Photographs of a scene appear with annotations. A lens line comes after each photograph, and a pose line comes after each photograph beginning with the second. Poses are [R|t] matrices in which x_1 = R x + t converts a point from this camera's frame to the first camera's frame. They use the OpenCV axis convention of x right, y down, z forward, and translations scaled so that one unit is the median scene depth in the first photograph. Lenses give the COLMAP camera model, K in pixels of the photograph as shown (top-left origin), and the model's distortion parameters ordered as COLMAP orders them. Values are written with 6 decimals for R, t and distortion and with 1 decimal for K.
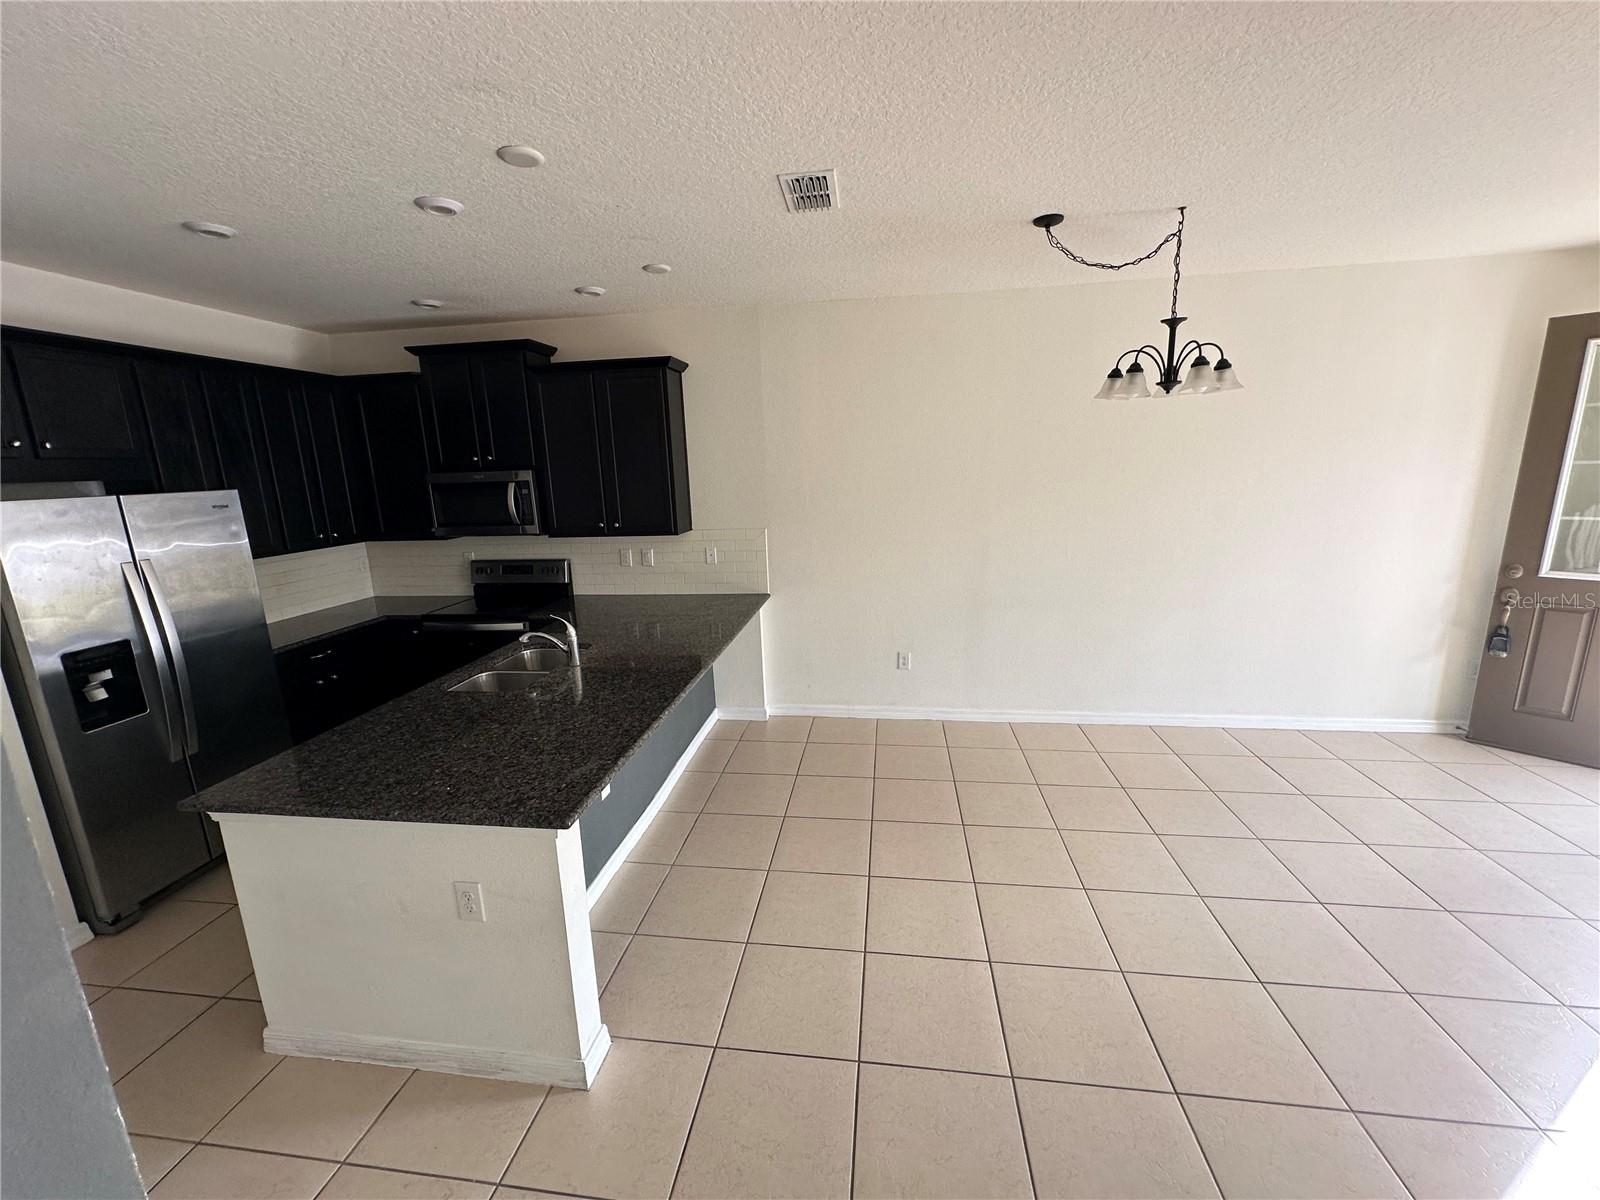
lens RADIAL K [[641.1, 0, 799.5], [0, 641.1, 599.9], [0, 0, 1]] dist [-0.001465, 0.000054]
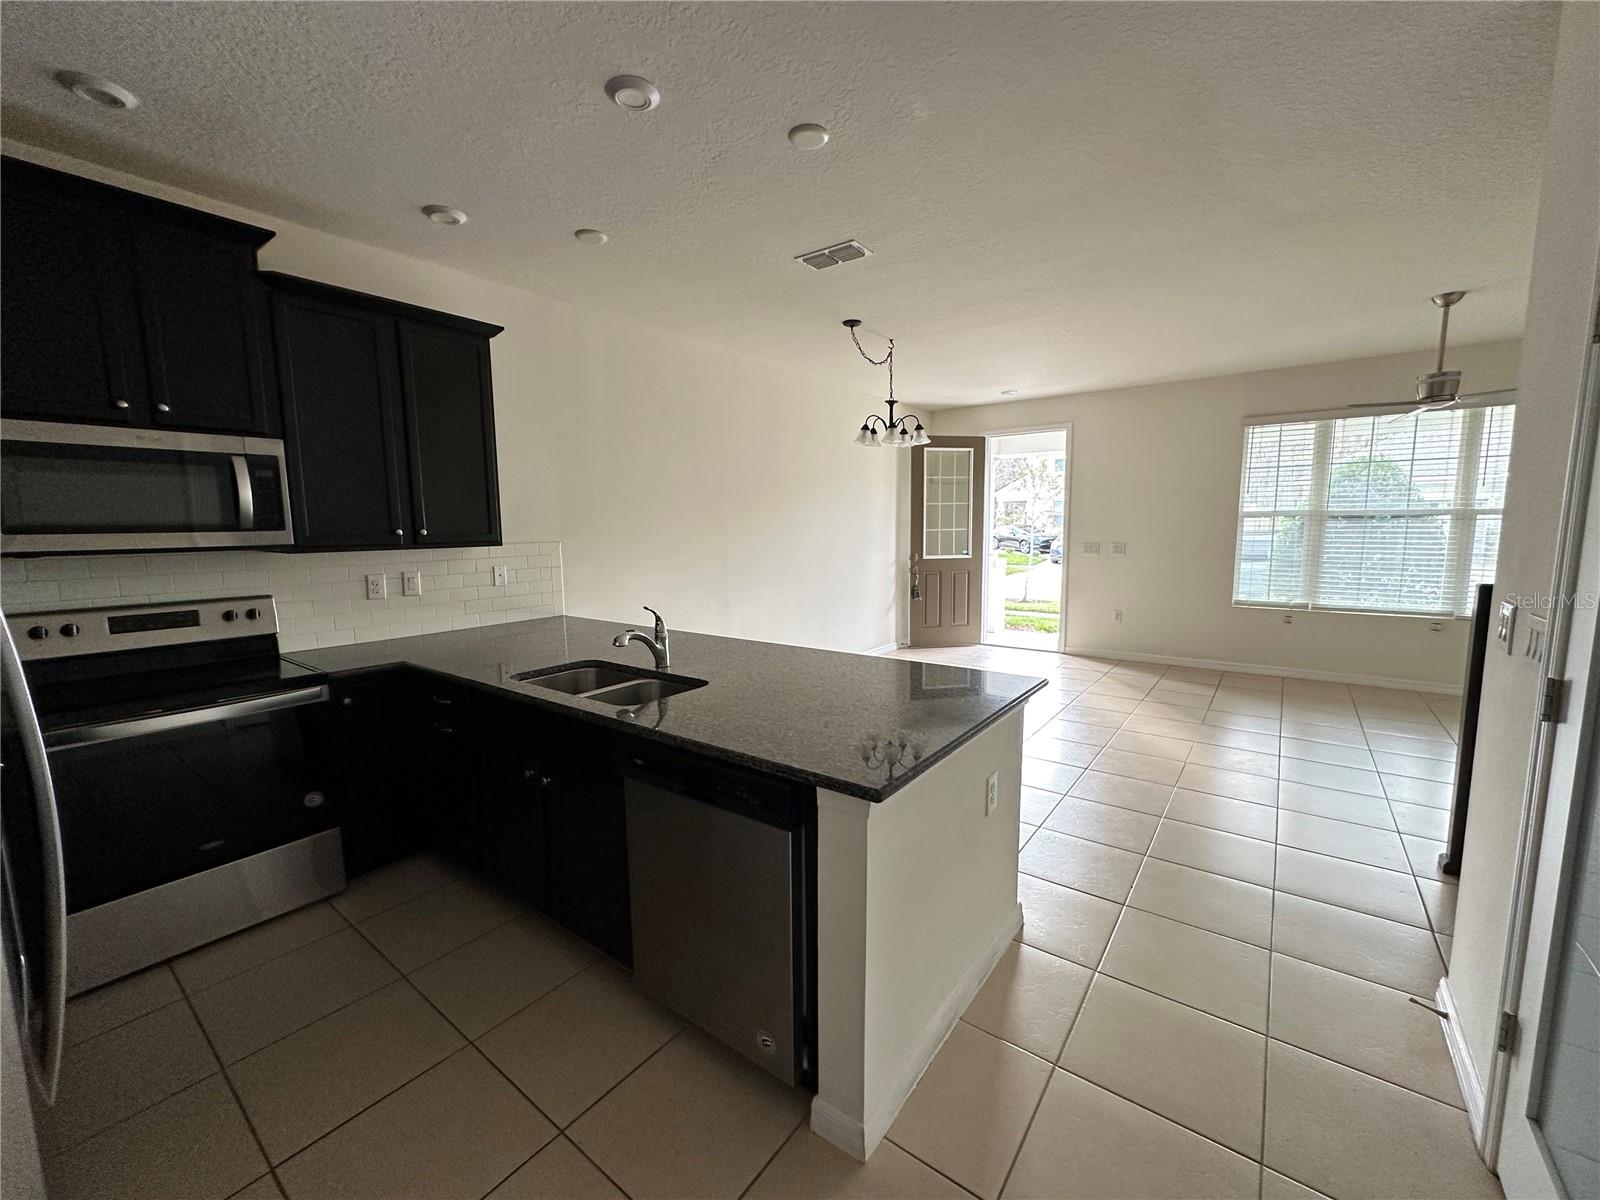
lens RADIAL K [[641.1, 0, 802.4], [0, 641.1, 601.0], [0, 0, 1]] dist [-0.001465, 0.000054]
pose [[0.484606, -0.078135, 0.871236, -0.818107], [0.178661, 0.983848, -0.011142, 0.048905], [-0.856292, 0.161056, 0.490739, 0.345197]]
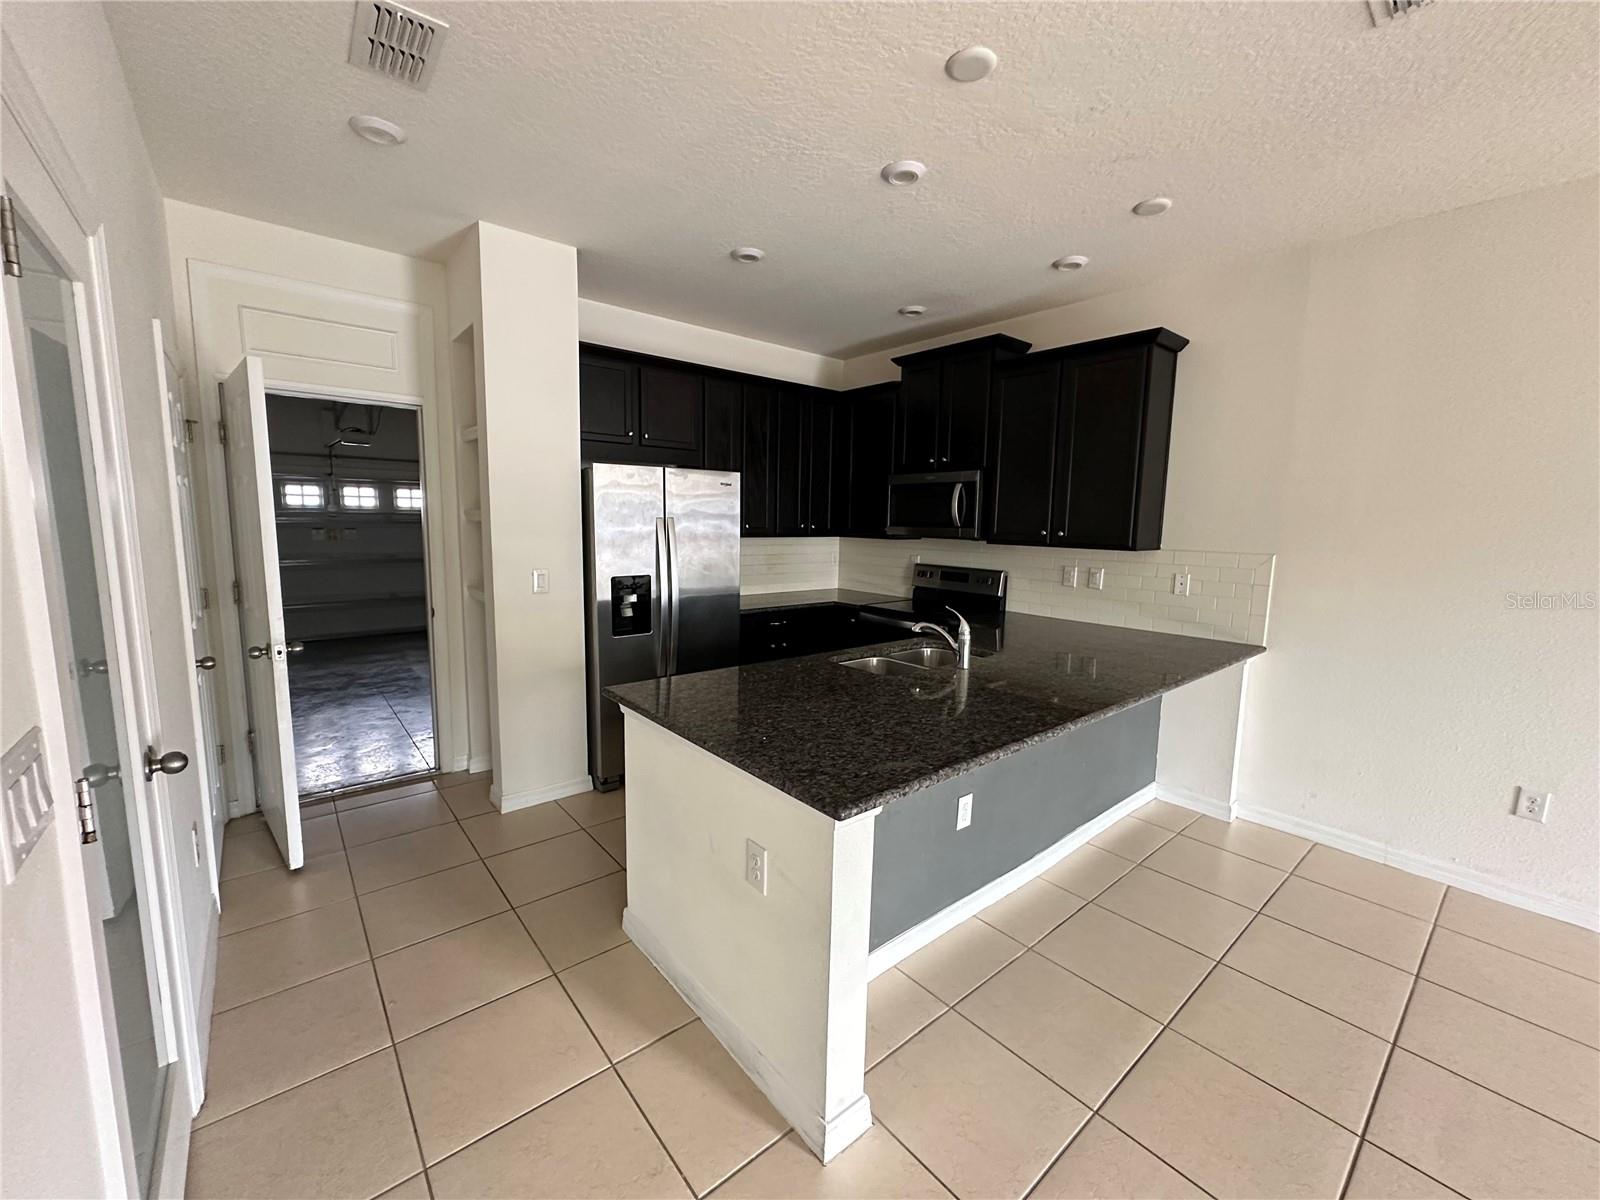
lens RADIAL K [[641.1, 0, 799.4], [0, 641.1, 599.8], [0, 0, 1]] dist [-0.001465, 0.000054]
pose [[0.740015, 0.131602, -0.659589, 0.040224], [-0.182120, 0.983243, -0.008148, 0.048123], [0.647464, 0.126154, 0.751582, 0.155847]]
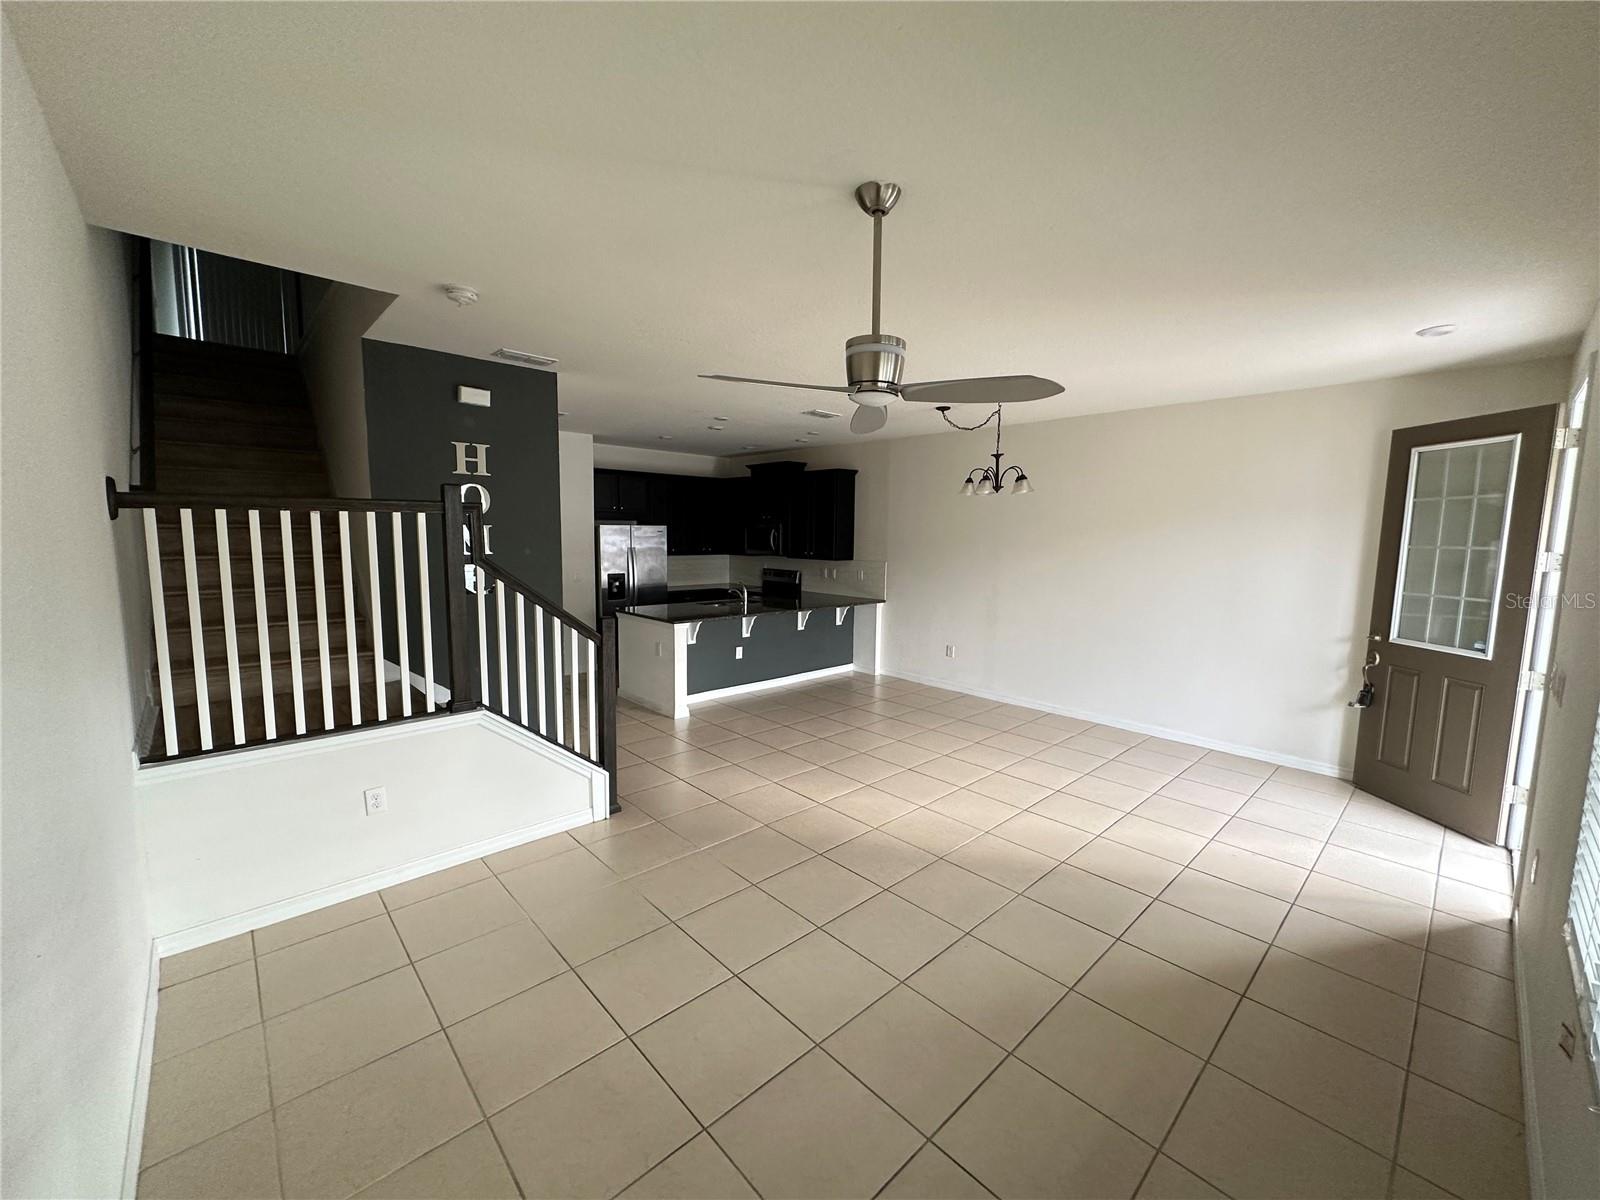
lens RADIAL K [[641.1, 0, 799.5], [0, 641.1, 600.8], [0, 0, 1]] dist [-0.001465, 0.000054]
pose [[0.773596, 0.110597, -0.623953, 1.038544], [-0.169700, 0.984844, -0.035834, 0.112654], [0.610533, 0.133606, 0.780640, -0.577861]]
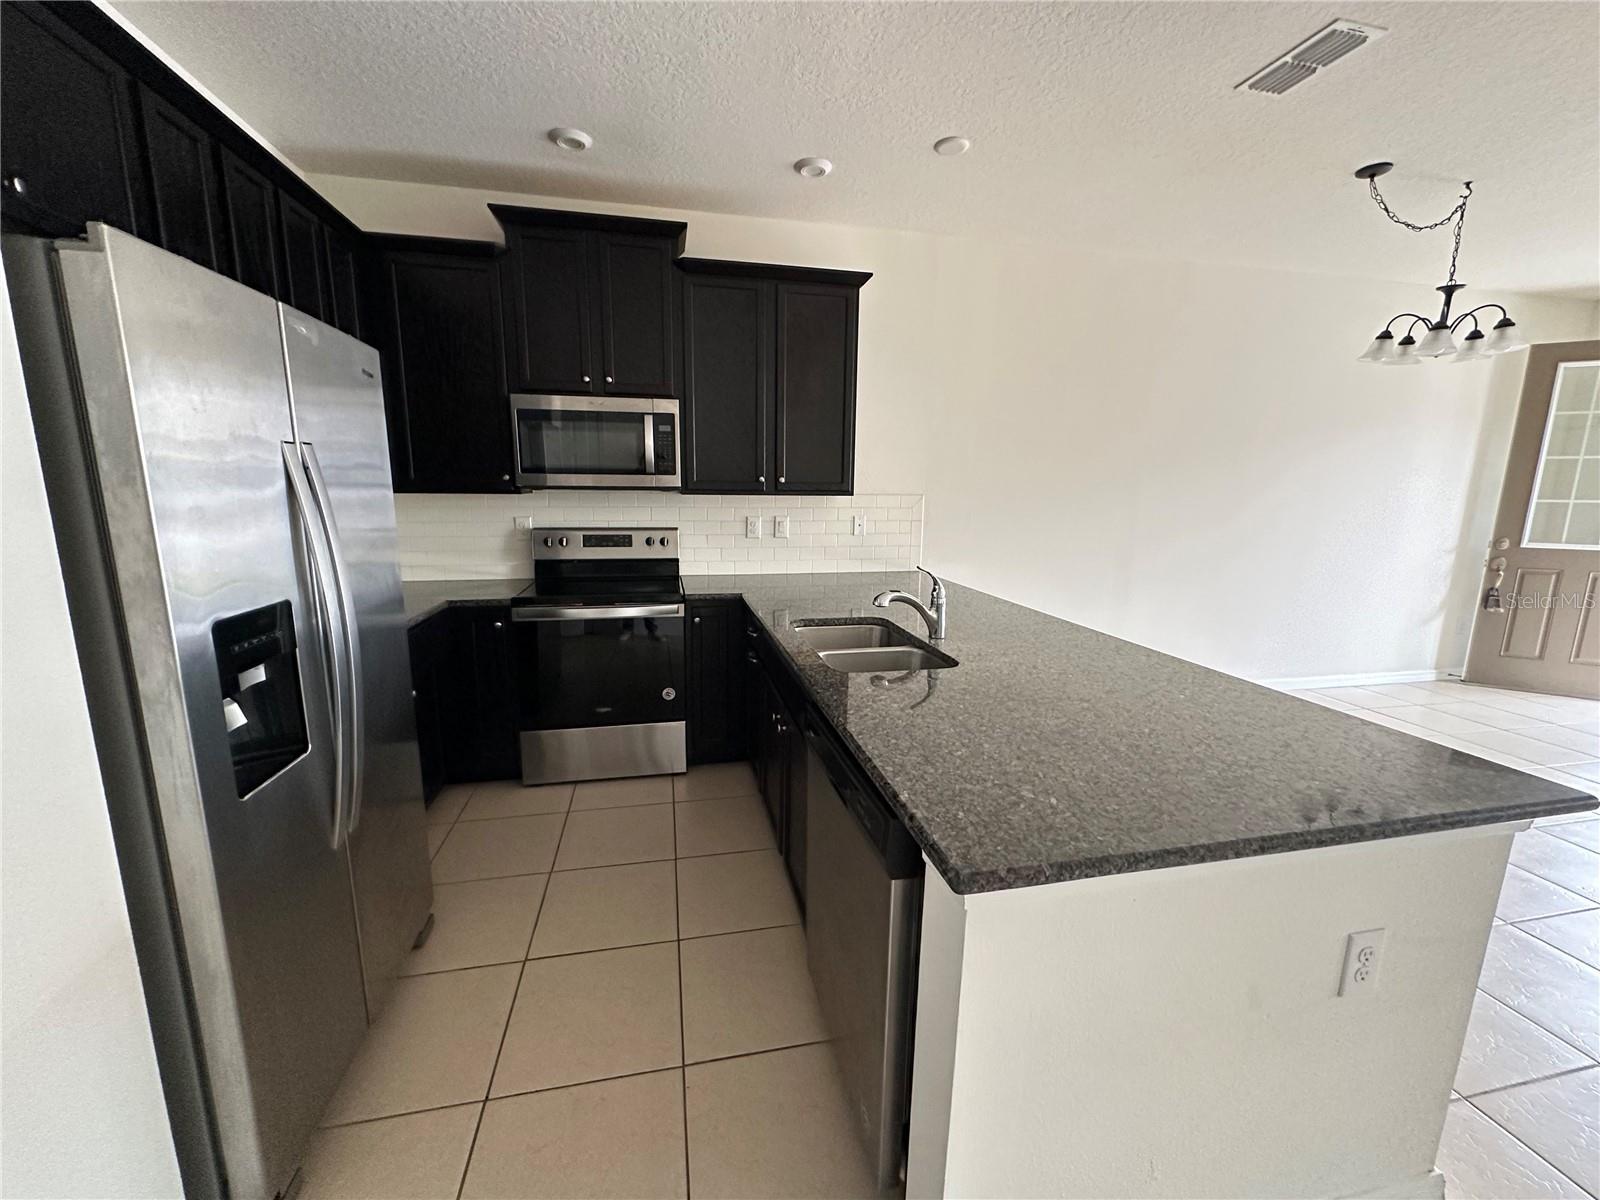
lens RADIAL K [[641.1, 0, 799.7], [0, 641.1, 601.6], [0, 0, 1]] dist [-0.001465, 0.000054]
pose [[0.939187, -0.018240, 0.342920, -0.619095], [0.029656, 0.999166, -0.028076, 0.063359], [-0.342122, 0.036538, 0.938945, 0.300211]]
